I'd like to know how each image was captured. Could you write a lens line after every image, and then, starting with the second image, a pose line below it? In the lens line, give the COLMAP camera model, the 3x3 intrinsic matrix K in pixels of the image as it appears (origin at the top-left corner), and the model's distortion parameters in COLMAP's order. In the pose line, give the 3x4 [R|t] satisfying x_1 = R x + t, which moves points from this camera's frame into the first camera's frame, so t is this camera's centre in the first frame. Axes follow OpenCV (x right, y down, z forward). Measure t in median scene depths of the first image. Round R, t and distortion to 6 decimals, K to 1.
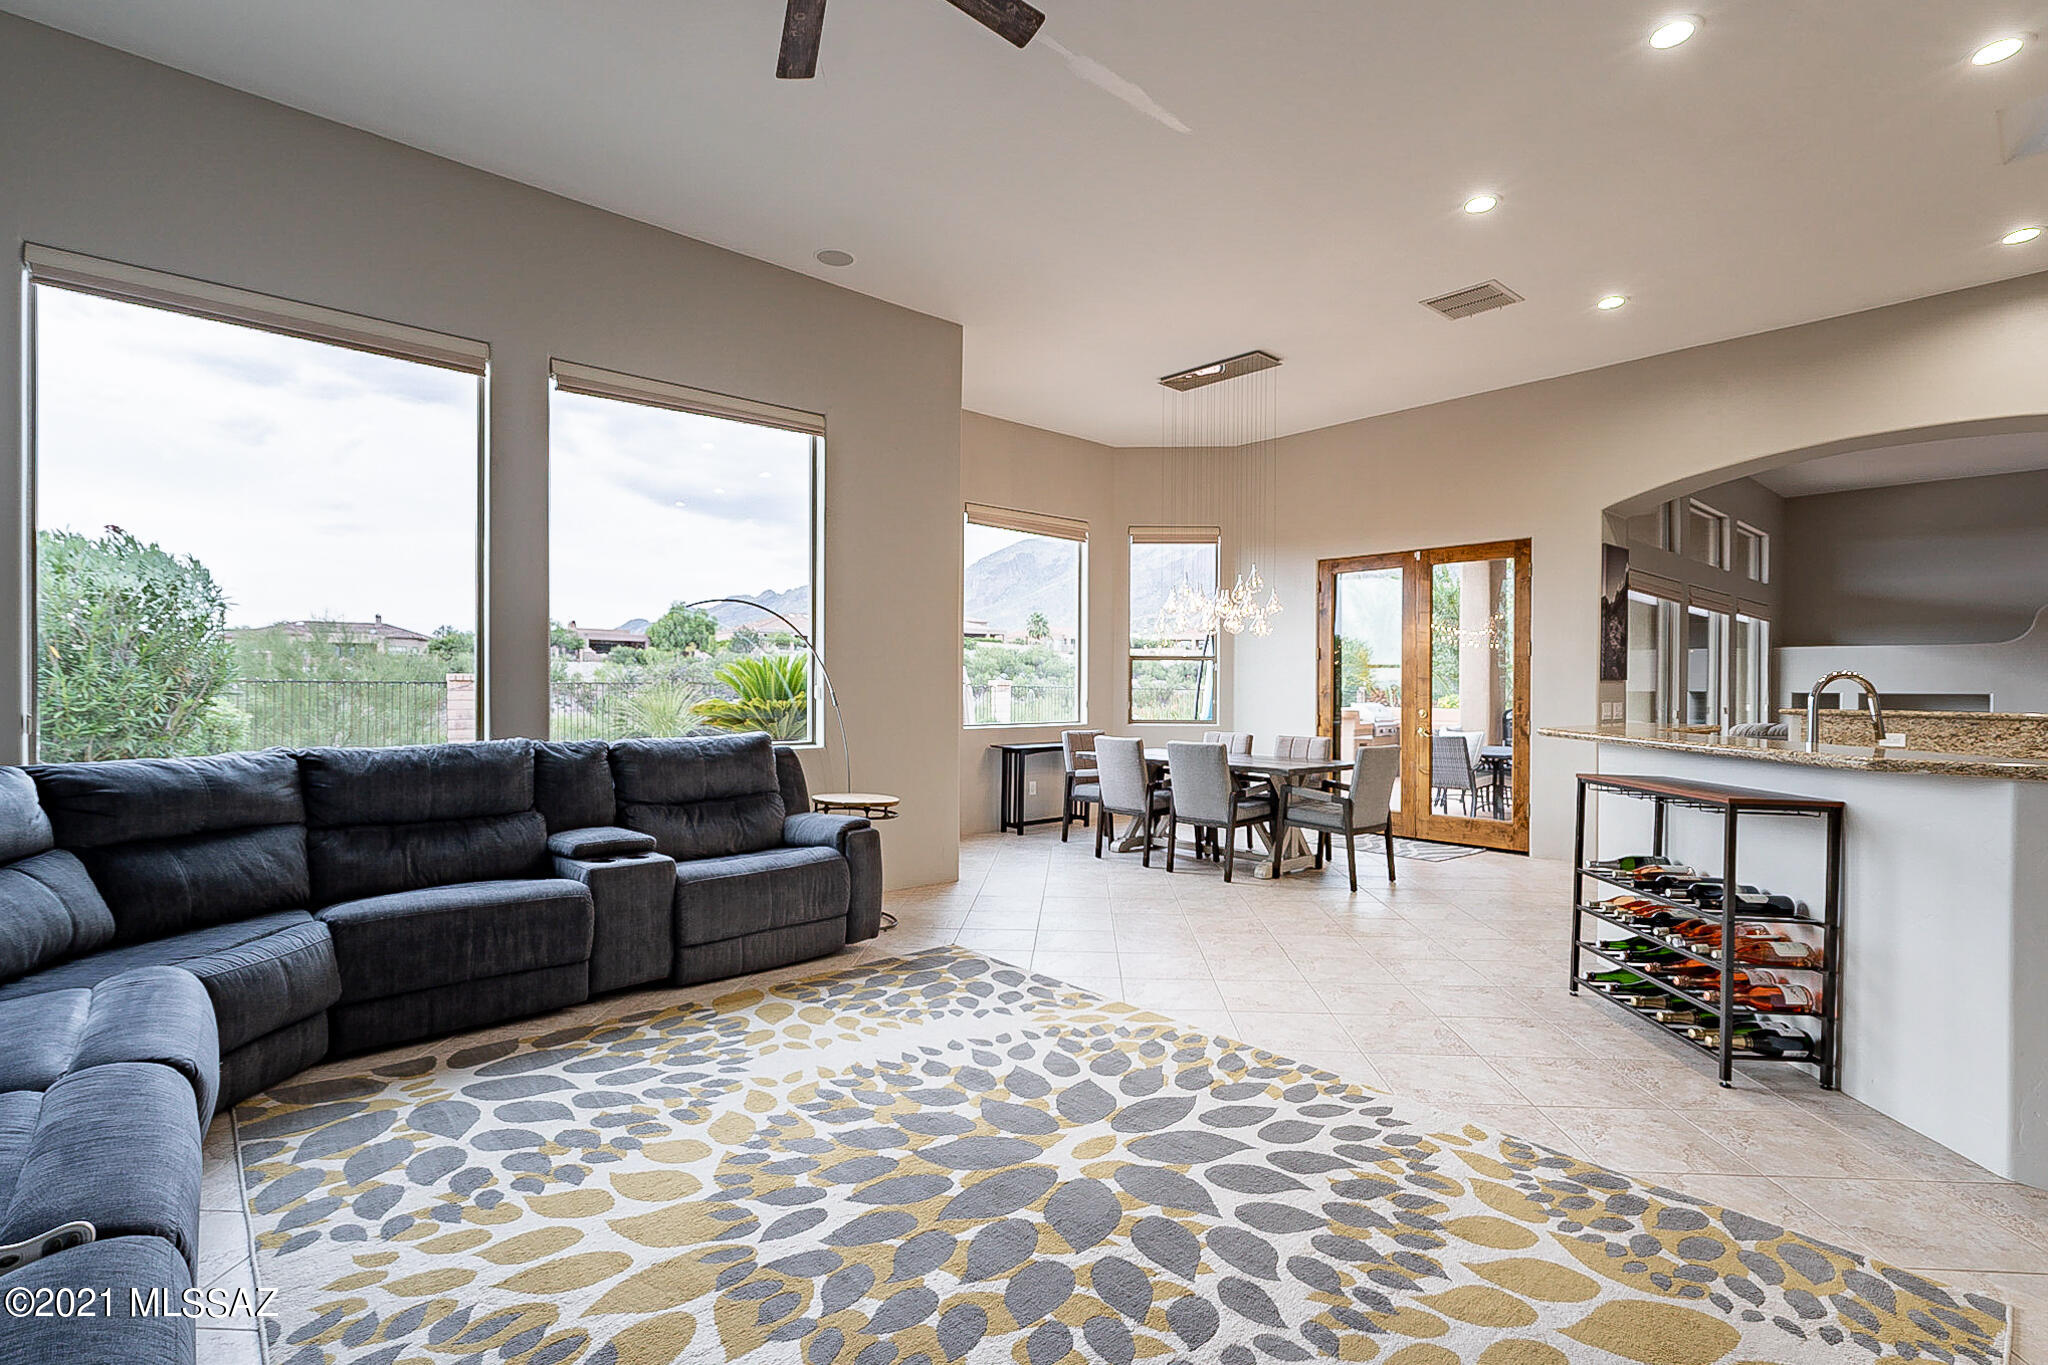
lens RADIAL K [[931.5, 0, 1031.9], [0, 931.5, 691.5], [0, 0, 1]] dist [-0.000861, 0.000725]
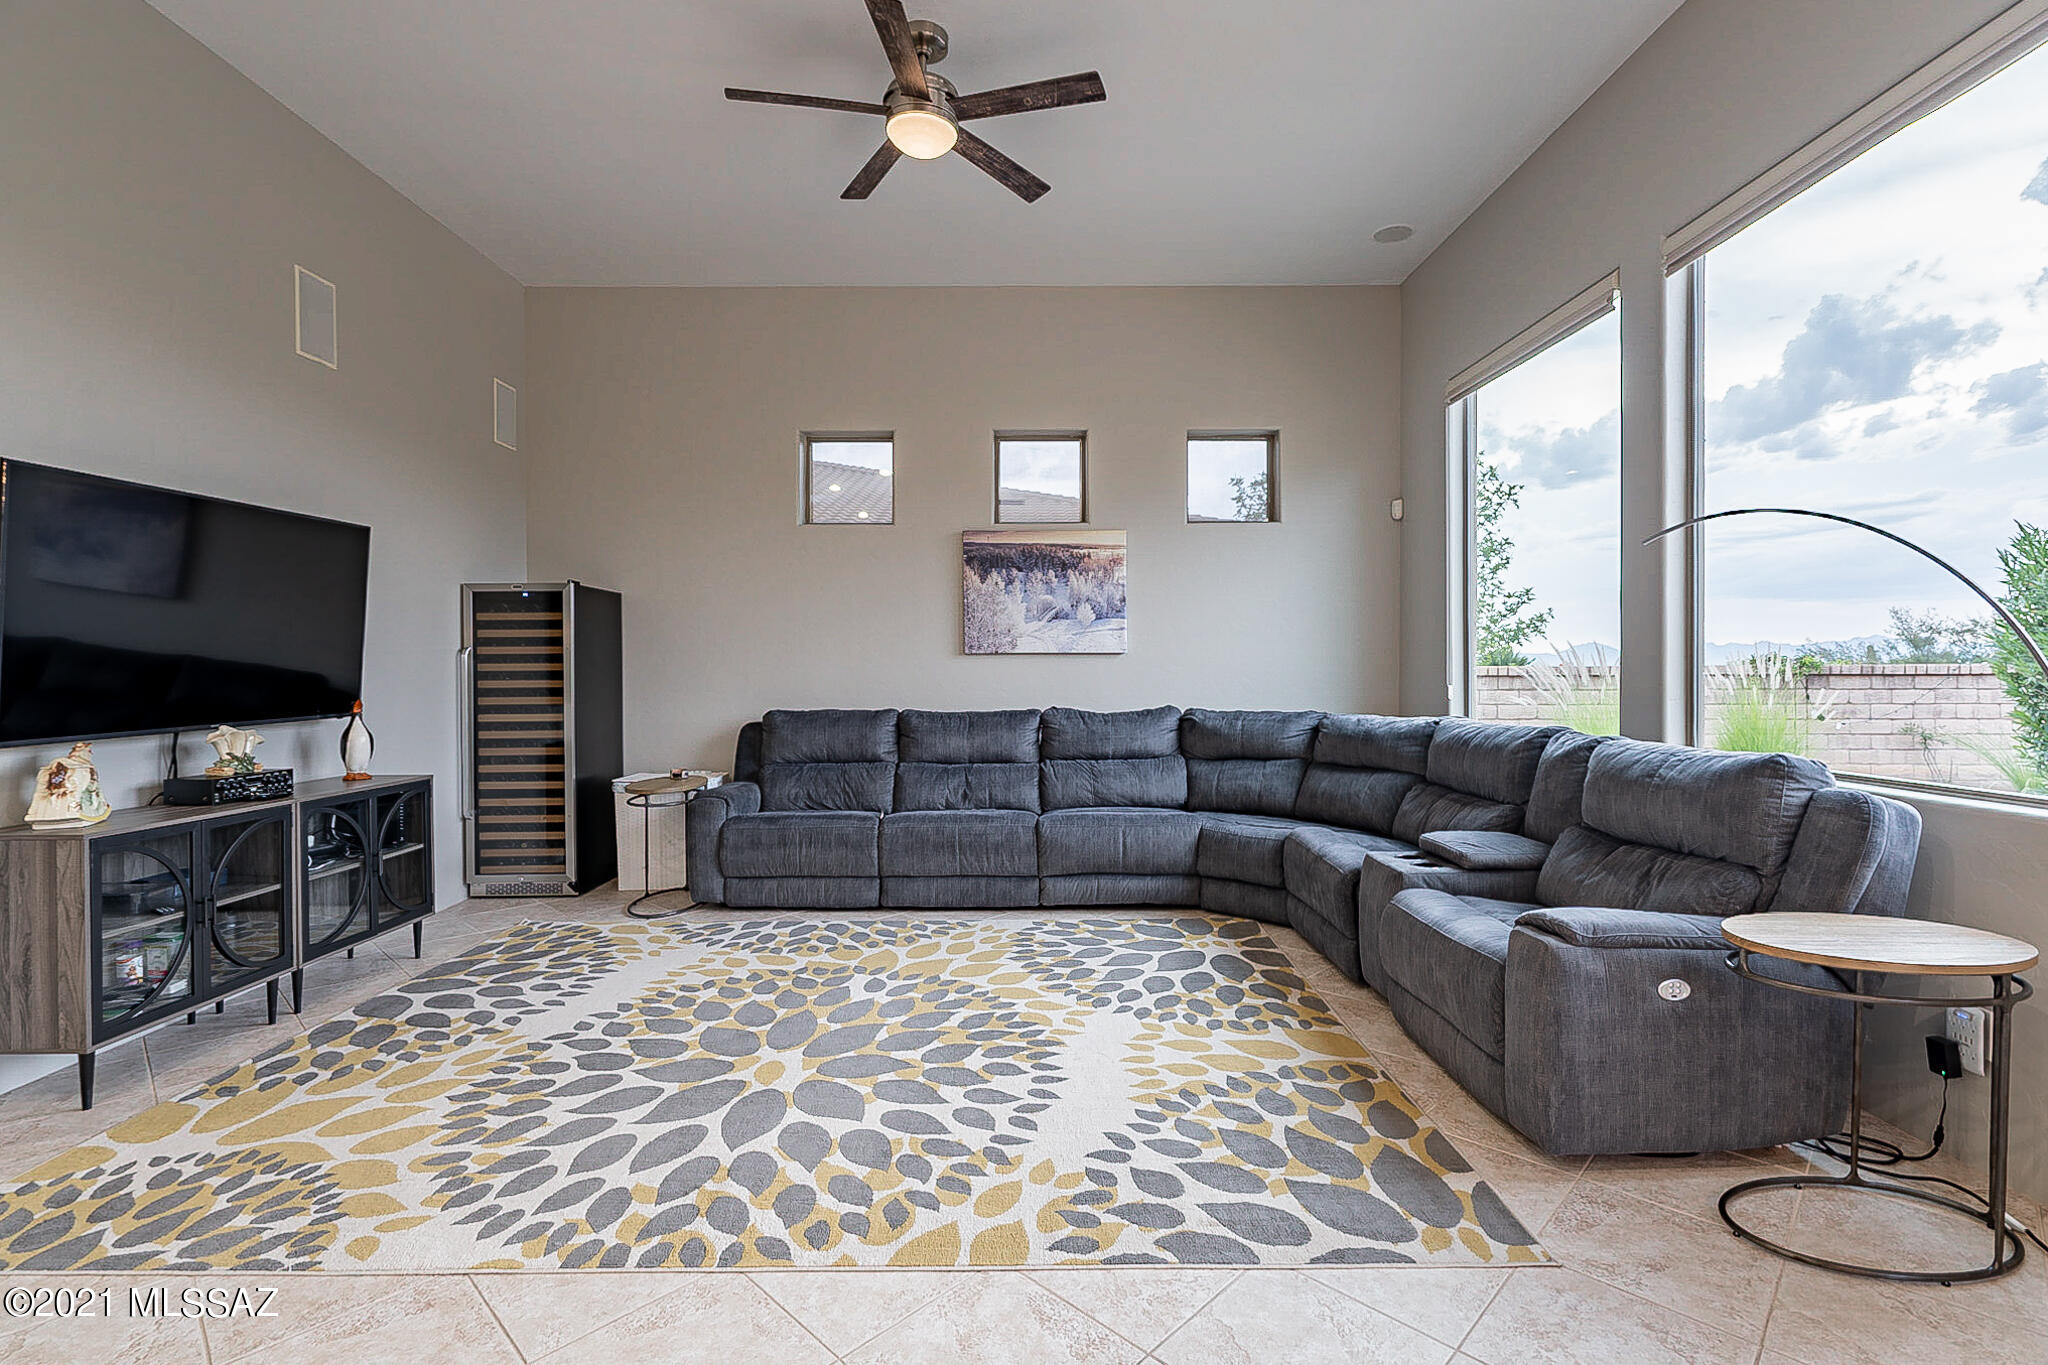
lens RADIAL K [[946.9, 0, 1033.0], [0, 946.9, 679.4], [0, 0, 1]] dist [-0.000618, 0.000520]
pose [[-0.655715, 0.007338, -0.754973, 0.307803], [-0.001534, 0.999938, 0.011050, -0.000499], [0.755007, 0.008404, -0.655662, 0.847709]]
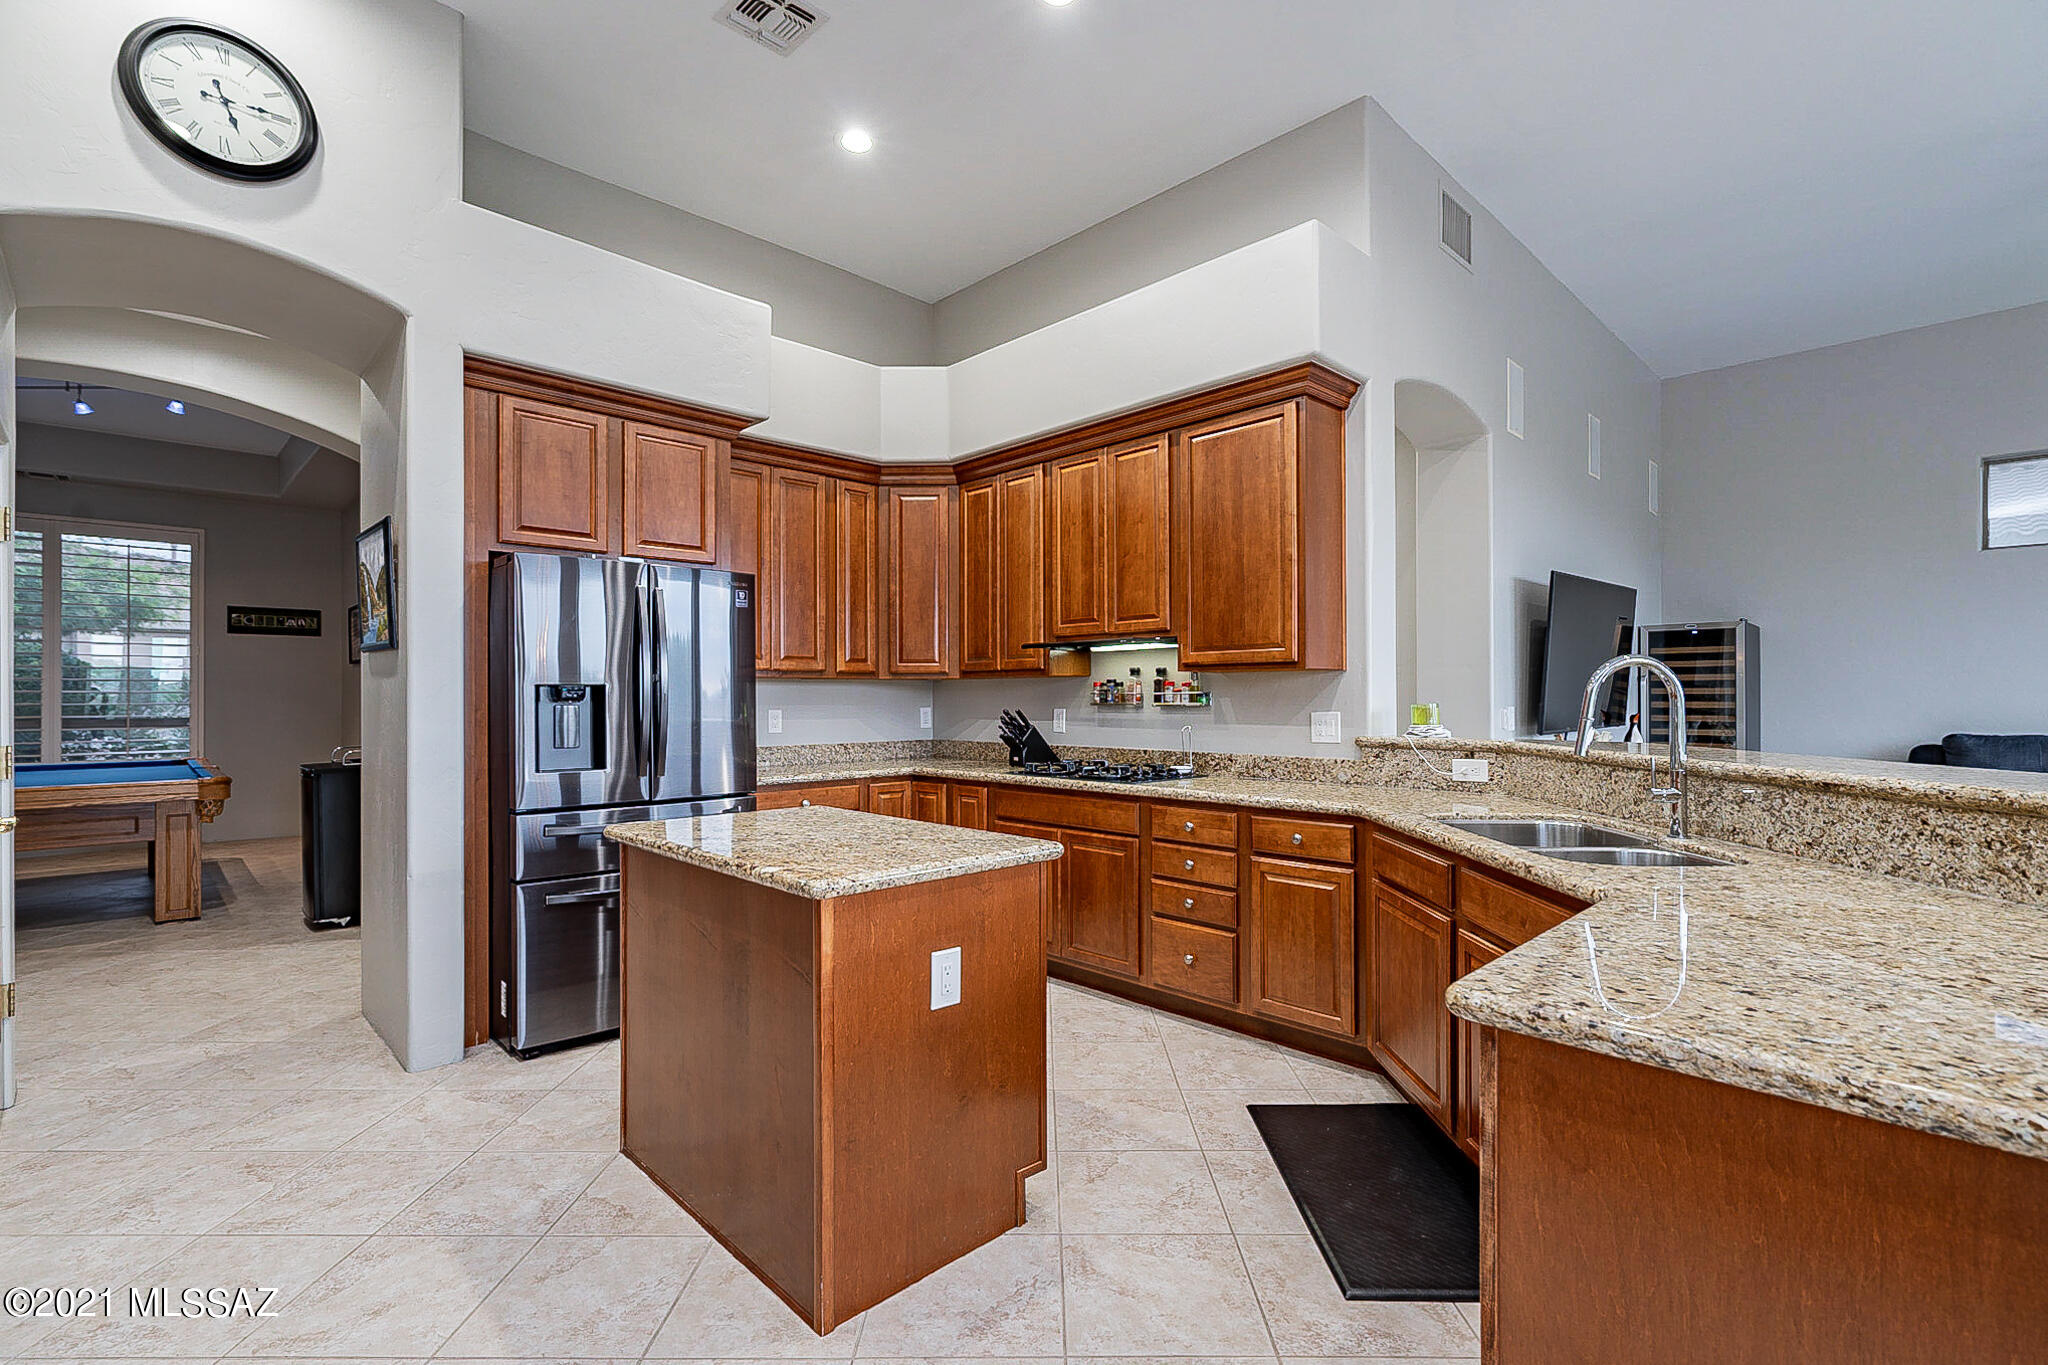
lens RADIAL K [[931.5, 0, 1031.9], [0, 931.5, 691.5], [0, 0, 1]] dist [-0.000861, 0.000725]
pose [[-0.998799, -0.005054, -0.048726, 0.775313], [-0.005037, 0.999987, -0.000468, 0.004635], [0.048728, -0.000222, -0.998812, 0.950711]]
